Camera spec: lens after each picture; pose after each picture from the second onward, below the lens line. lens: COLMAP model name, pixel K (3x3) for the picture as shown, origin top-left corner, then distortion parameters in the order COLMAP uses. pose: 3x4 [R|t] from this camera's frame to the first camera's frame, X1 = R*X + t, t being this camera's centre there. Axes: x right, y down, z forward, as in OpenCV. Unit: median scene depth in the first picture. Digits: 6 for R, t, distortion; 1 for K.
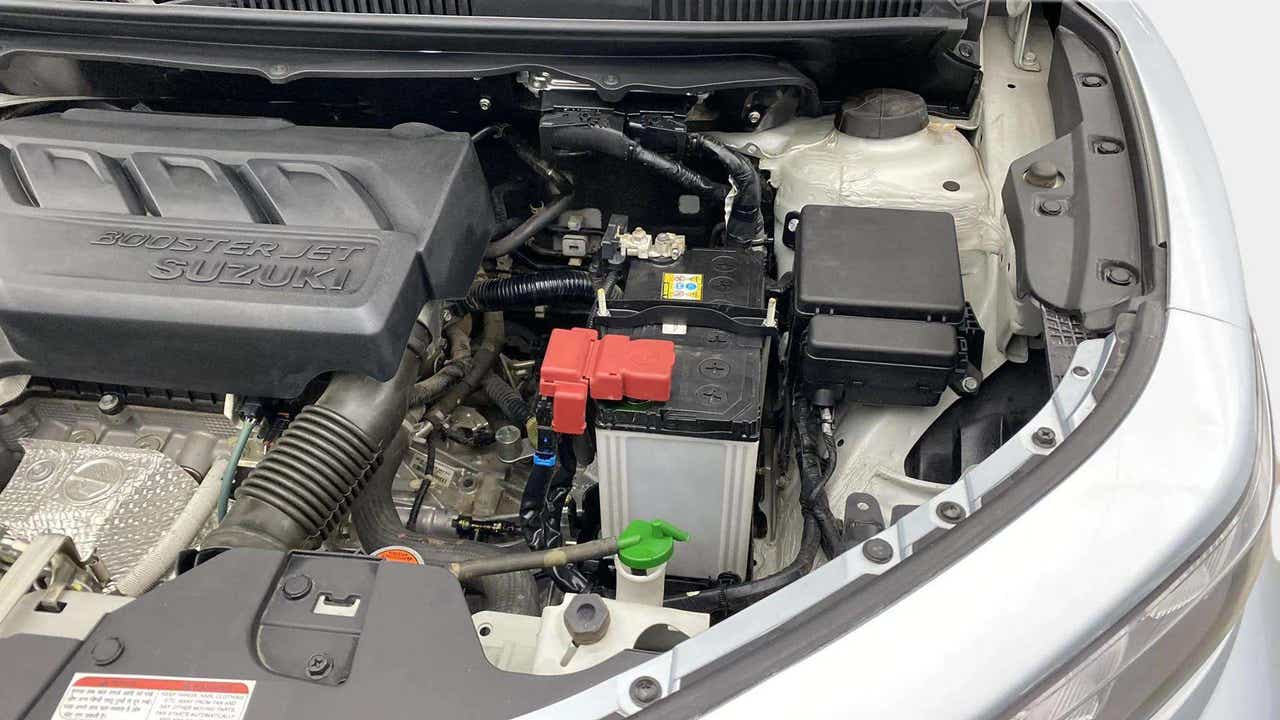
lens RADIAL K [[895.8, 0, 639.6], [0, 895.8, 326.8], [0, 0, 1]] dist [0.057239, -0.075974]
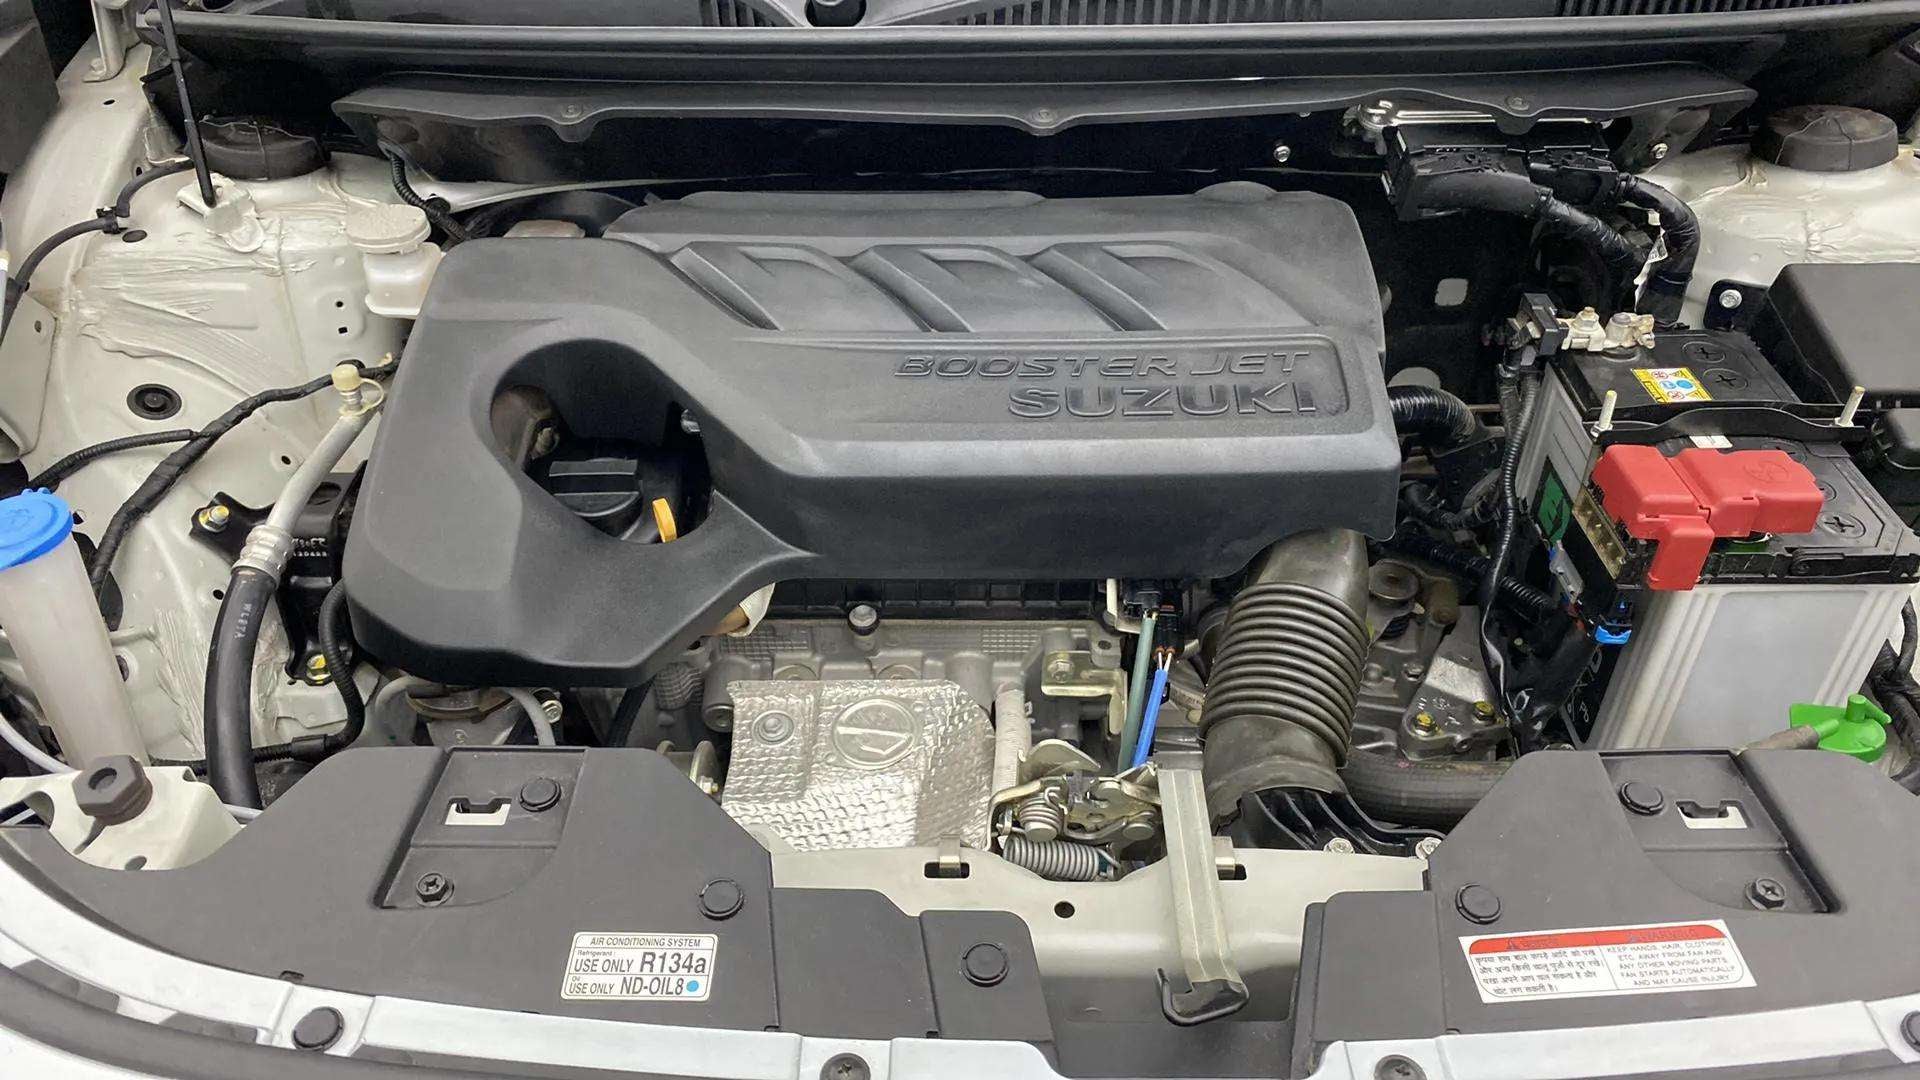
lens RADIAL K [[1343.8, 0, 959.5], [0, 1343.8, 490.1], [0, 0, 1]] dist [0.057239, -0.075974]
pose [[0.993402, -0.072974, 0.088477, -0.588545], [0.075845, 0.996682, -0.029529, 0.024735], [-0.086029, 0.036045, 0.995640, -0.005139]]
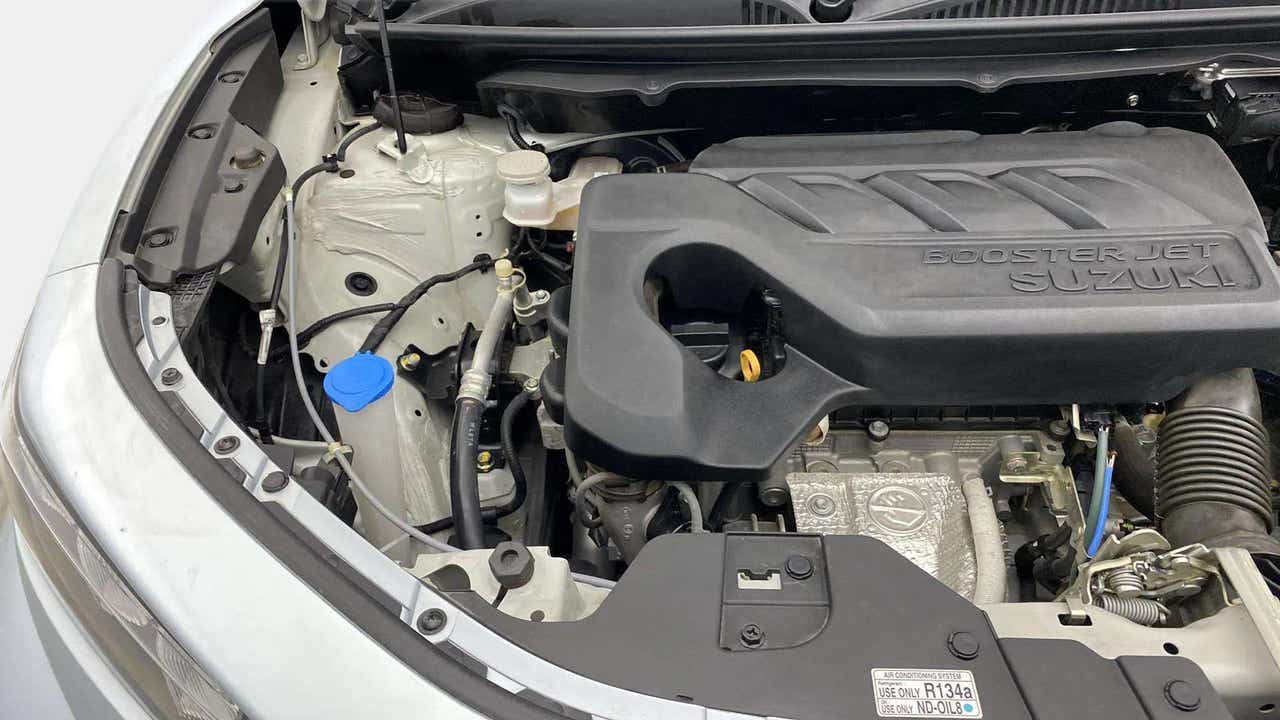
lens RADIAL K [[895.8, 0, 639.6], [0, 895.8, 326.8], [0, 0, 1]] dist [0.057239, -0.075974]
pose [[0.995448, -0.084831, 0.043450, -0.864108], [0.085894, 0.996034, -0.023198, -0.025070], [-0.041309, 0.026825, 0.998786, 0.037761]]
